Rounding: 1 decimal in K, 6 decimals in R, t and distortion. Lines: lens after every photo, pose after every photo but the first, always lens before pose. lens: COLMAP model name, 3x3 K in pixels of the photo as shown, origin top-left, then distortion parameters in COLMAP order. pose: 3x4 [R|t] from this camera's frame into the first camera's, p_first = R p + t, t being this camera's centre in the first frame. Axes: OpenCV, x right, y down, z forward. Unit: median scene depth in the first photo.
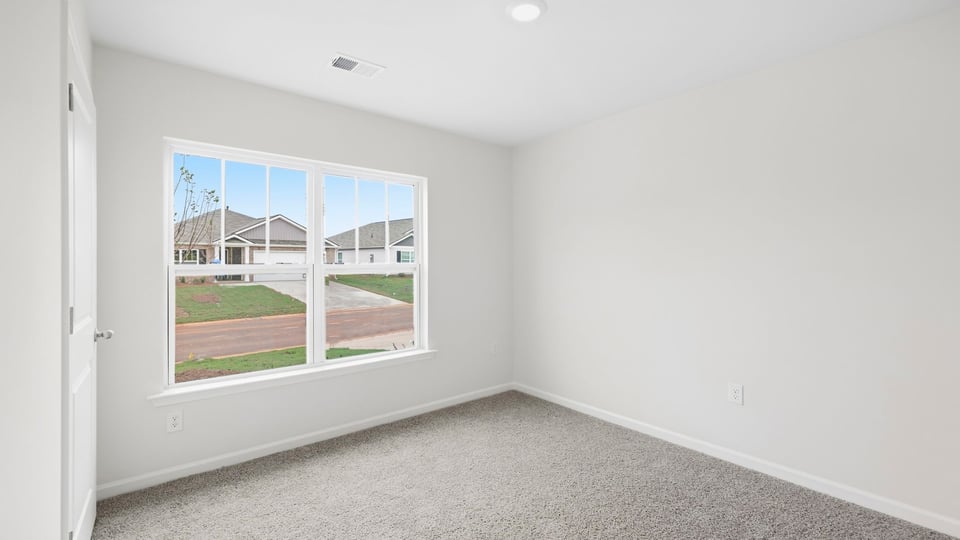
lens RADIAL K [[418.0, 0, 480.0], [0, 418.0, 270.0], [0, 0, 1]] dist [-0.000314, -0.000167]
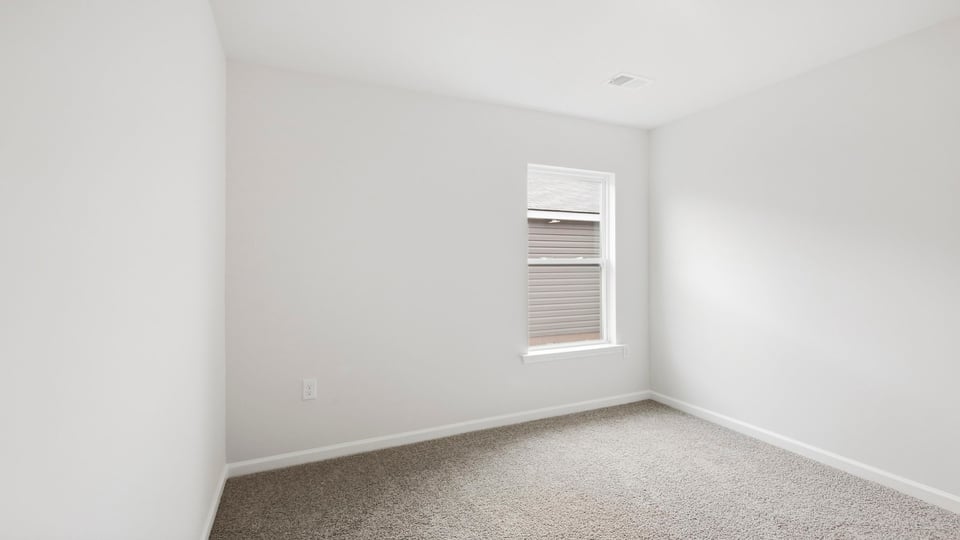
lens RADIAL K [[441.3, 0, 480.0], [0, 441.3, 270.0], [0, 0, 1]] dist [0.000261, -0.000032]
pose [[0.962939, -0.002139, -0.269711, -0.156821], [0.002854, 0.999993, 0.002258, 0.009054], [0.269704, -0.002945, 0.962939, -0.113277]]
